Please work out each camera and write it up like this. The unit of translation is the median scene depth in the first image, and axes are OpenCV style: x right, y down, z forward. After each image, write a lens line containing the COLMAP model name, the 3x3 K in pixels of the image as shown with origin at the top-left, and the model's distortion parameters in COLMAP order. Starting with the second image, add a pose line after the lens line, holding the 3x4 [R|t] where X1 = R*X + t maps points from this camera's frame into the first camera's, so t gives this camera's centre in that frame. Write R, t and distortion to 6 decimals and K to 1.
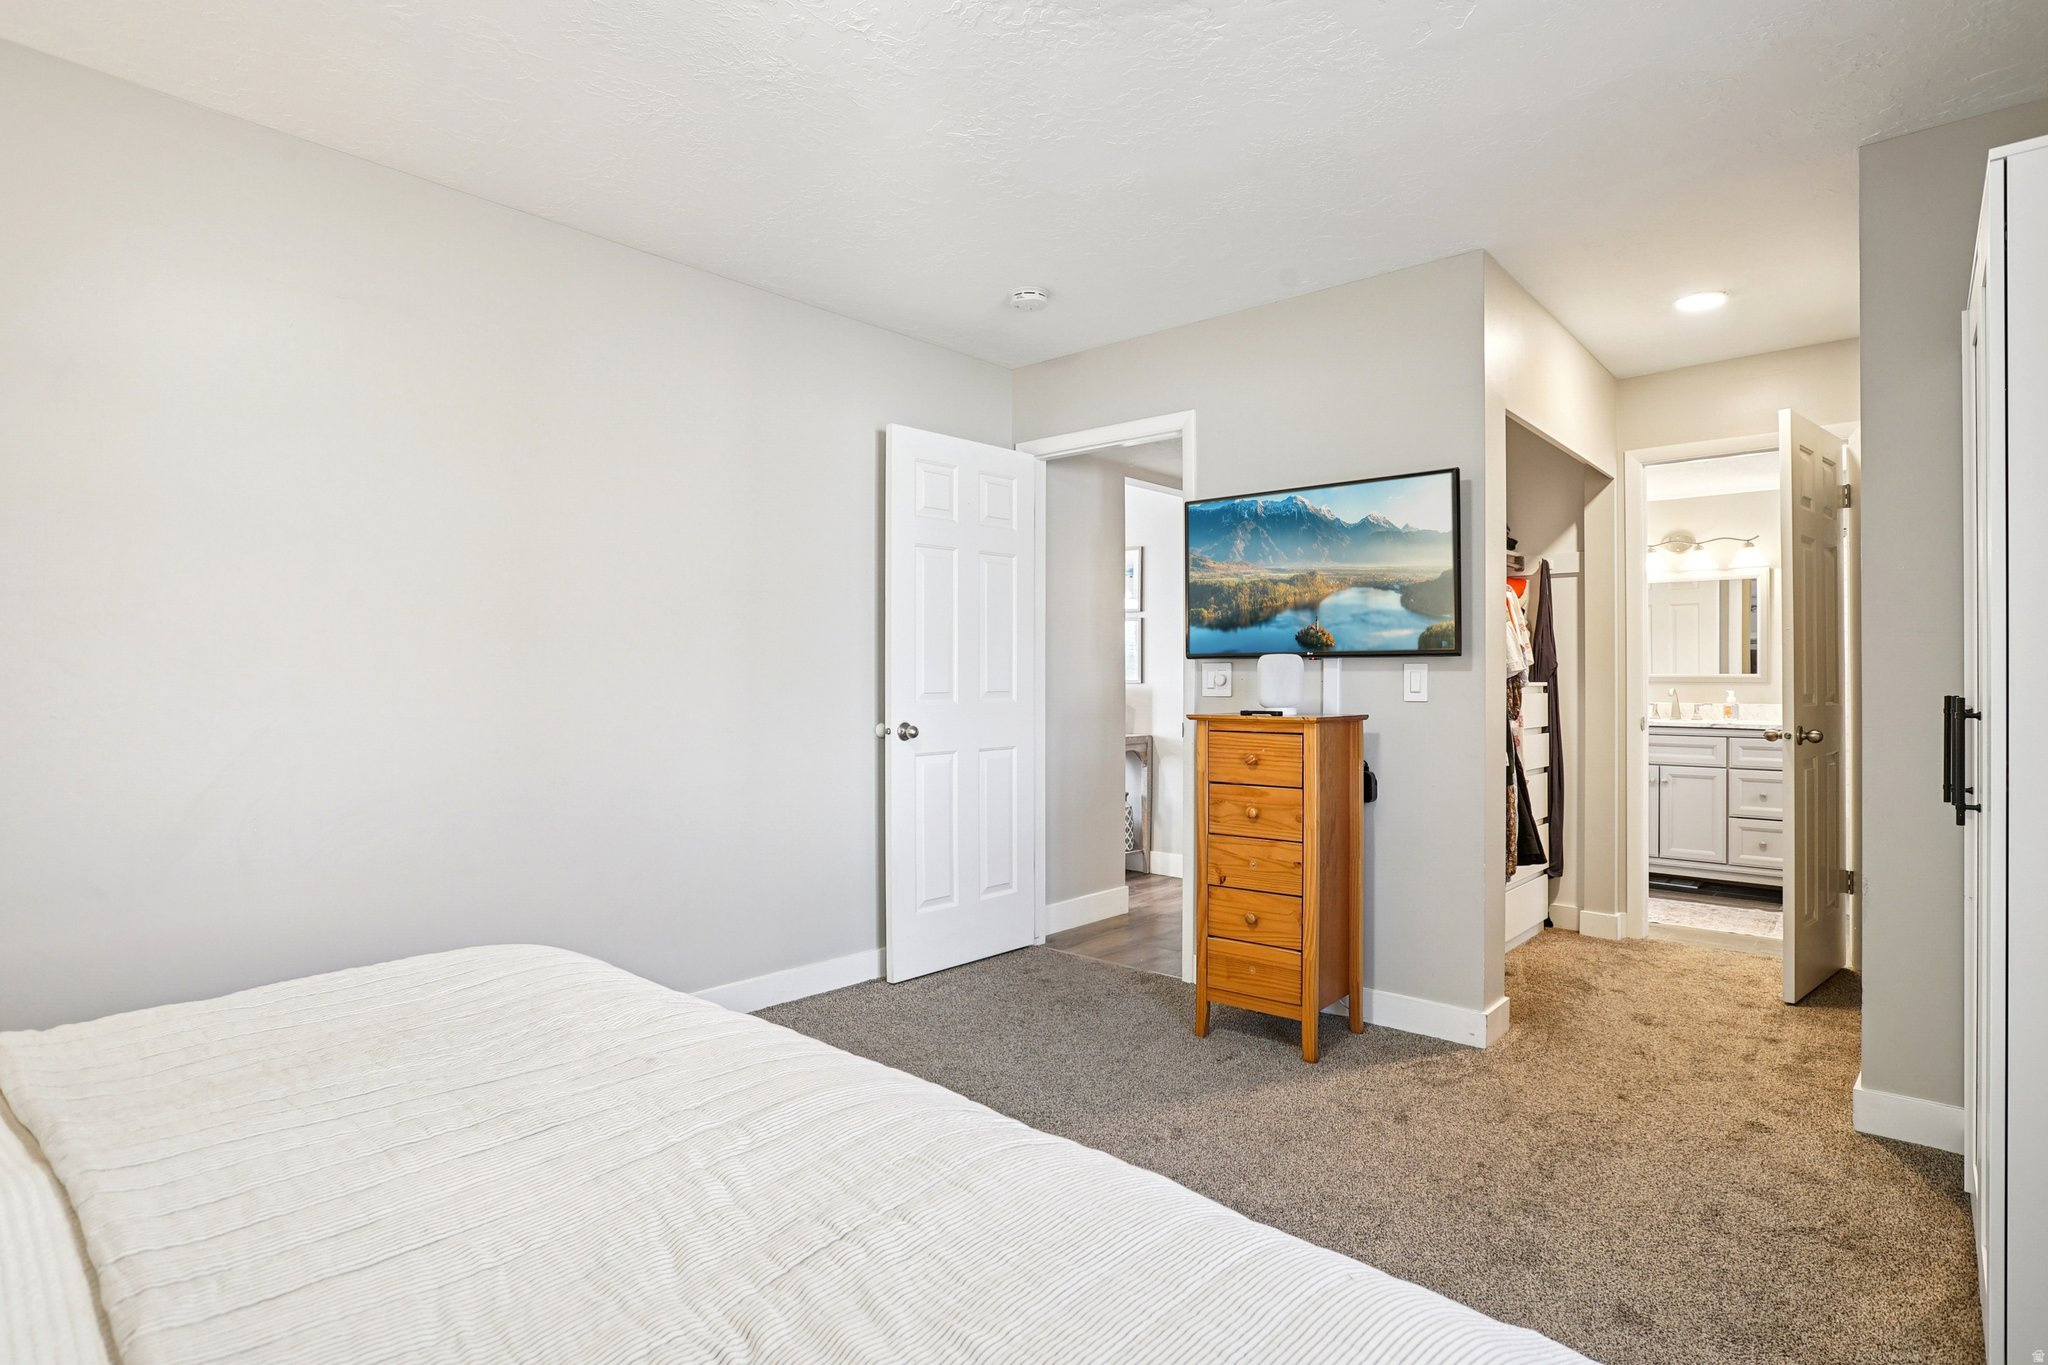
lens RADIAL K [[1041.3, 0, 1022.2], [0, 1041.3, 663.3], [0, 0, 1]] dist [-0.004292, 0.000247]
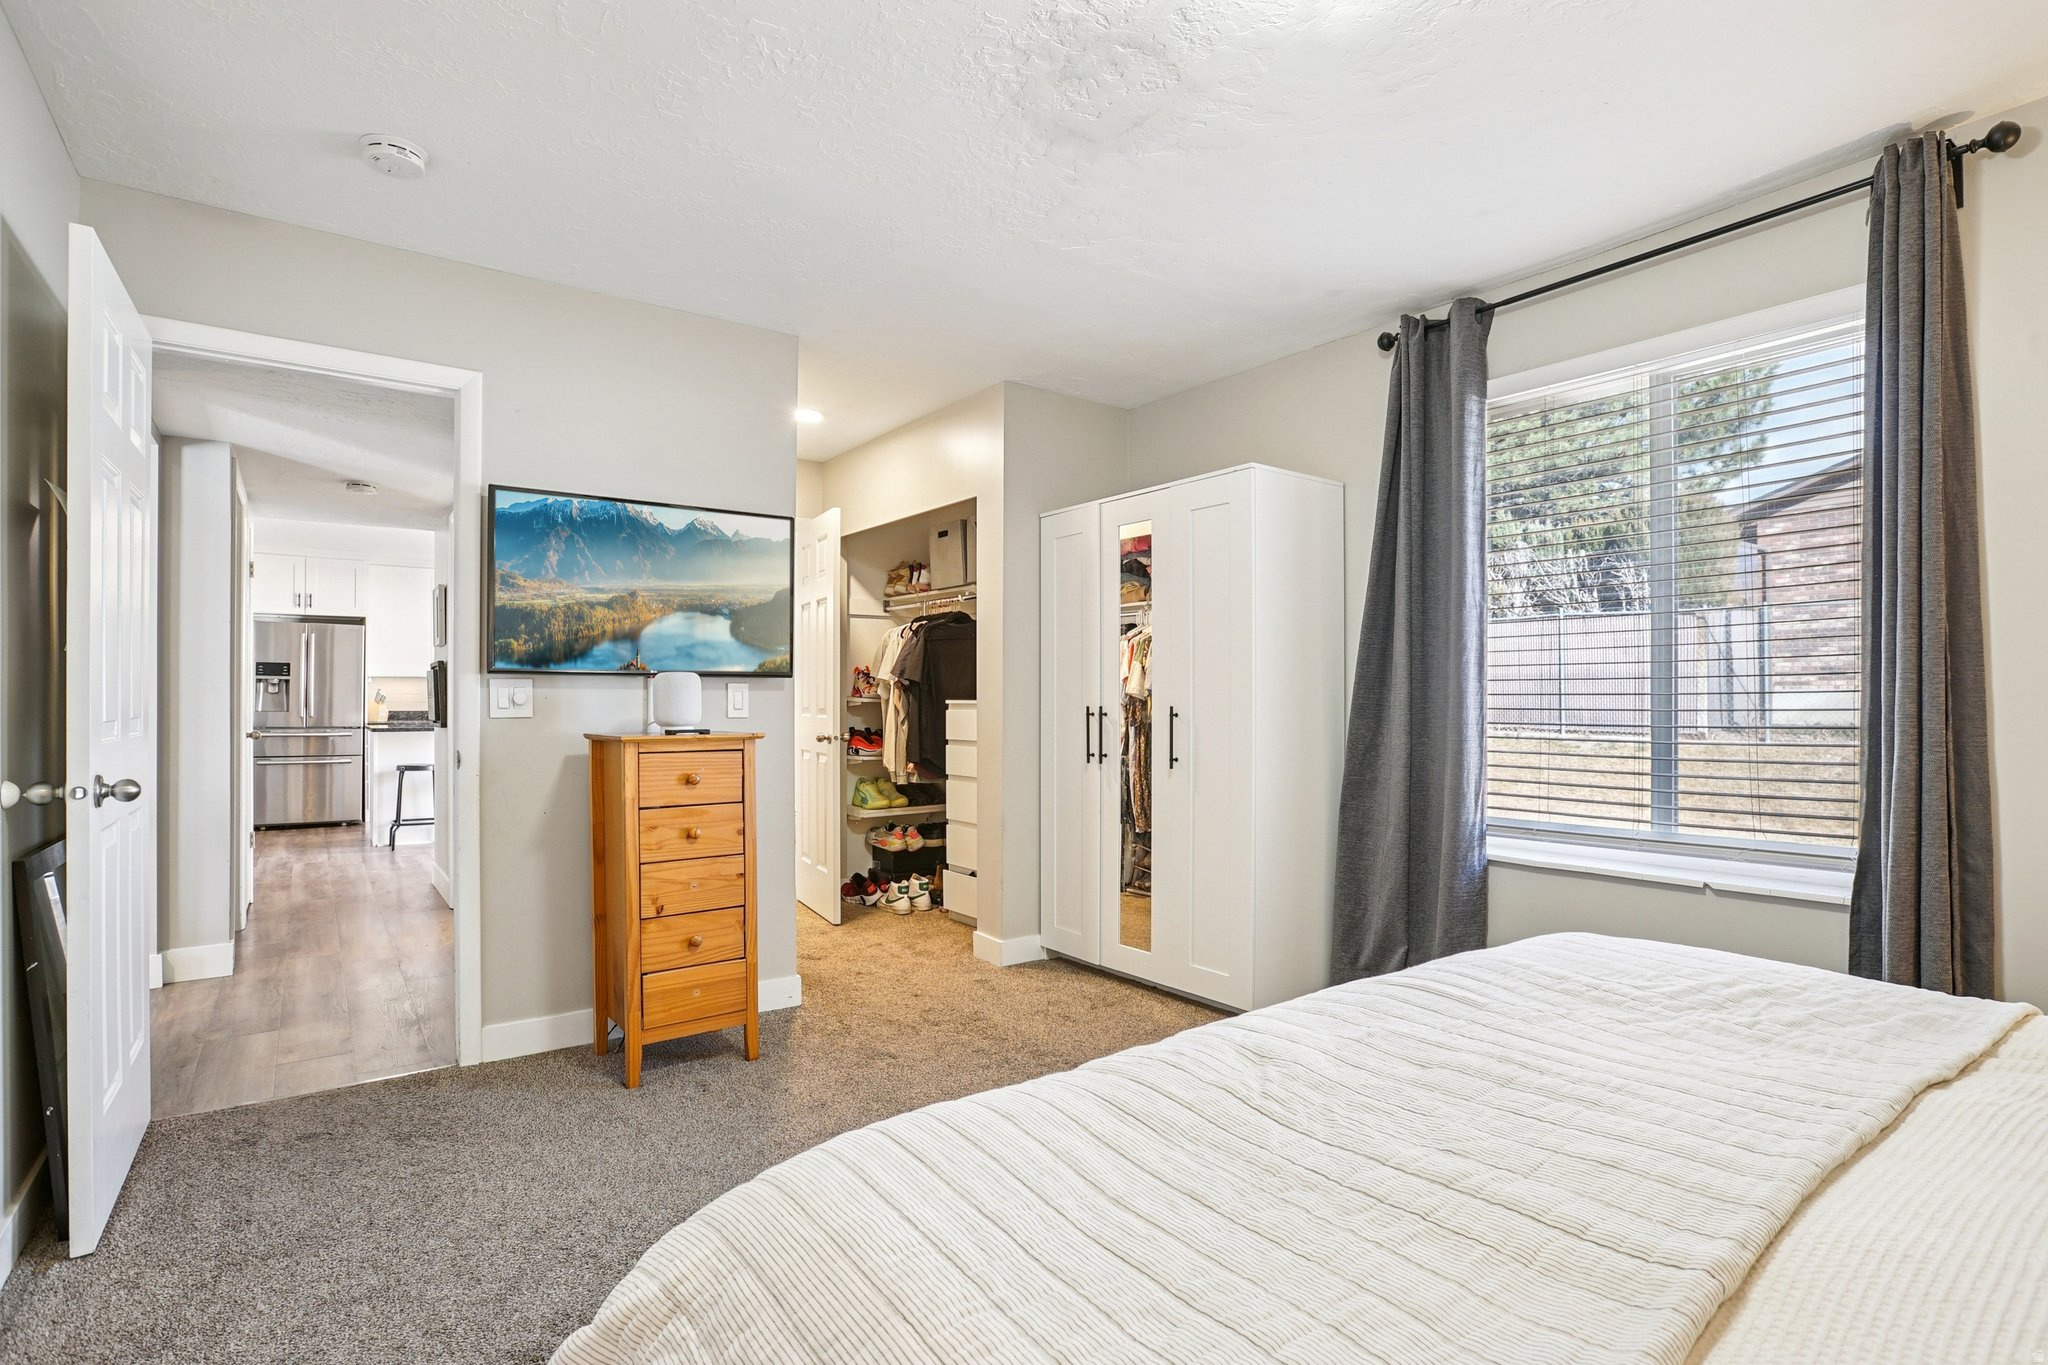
lens RADIAL K [[1013.7, 0, 1021.7], [0, 1013.7, 703.1], [0, 0, 1]] dist [-0.016286, 0.000850]
pose [[0.220801, 0.000496, 0.975319, -0.625917], [-0.013969, 0.999899, 0.002654, 0.013945], [-0.975219, -0.014210, 0.220786, 0.484470]]
